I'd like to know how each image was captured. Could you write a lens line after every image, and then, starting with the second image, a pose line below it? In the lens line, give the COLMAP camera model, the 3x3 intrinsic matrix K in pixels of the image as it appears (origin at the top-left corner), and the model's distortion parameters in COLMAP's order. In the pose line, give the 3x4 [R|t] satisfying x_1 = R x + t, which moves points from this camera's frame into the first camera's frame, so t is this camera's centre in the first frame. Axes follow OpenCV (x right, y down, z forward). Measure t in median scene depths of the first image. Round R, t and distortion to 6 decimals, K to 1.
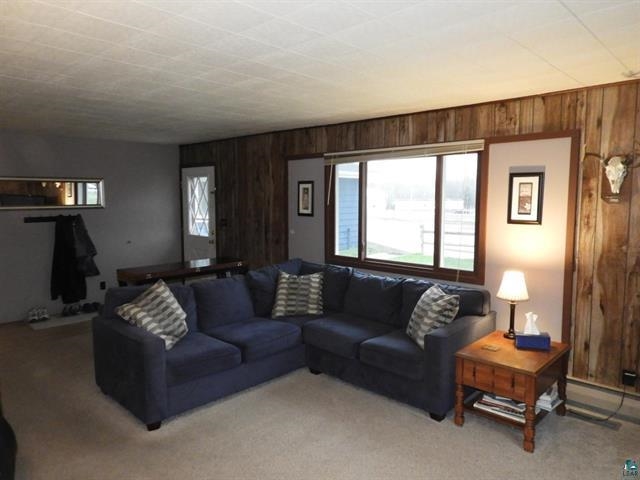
lens RADIAL K [[452.9, 0, 319.8], [0, 452.9, 239.5], [0, 0, 1]] dist [0.000227, -0.009874]
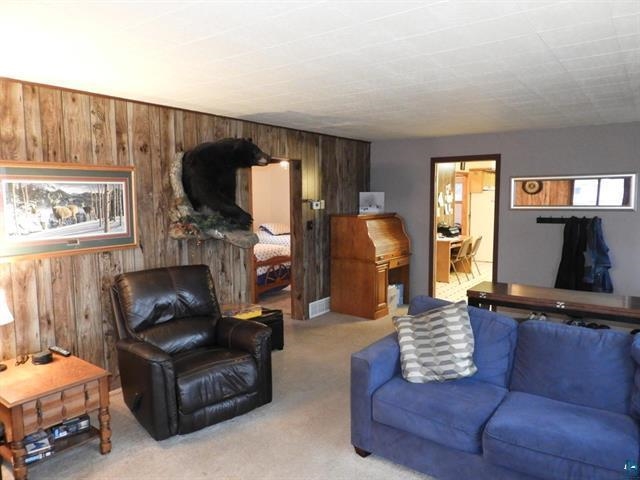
lens RADIAL K [[452.9, 0, 319.8], [0, 452.9, 242.6], [0, 0, 1]] dist [0.000227, -0.009874]
pose [[0.116975, 0.100242, -0.988063, 0.255236], [-0.090156, 0.991857, 0.089953, -0.039948], [0.989034, 0.078558, 0.125060, 0.414736]]
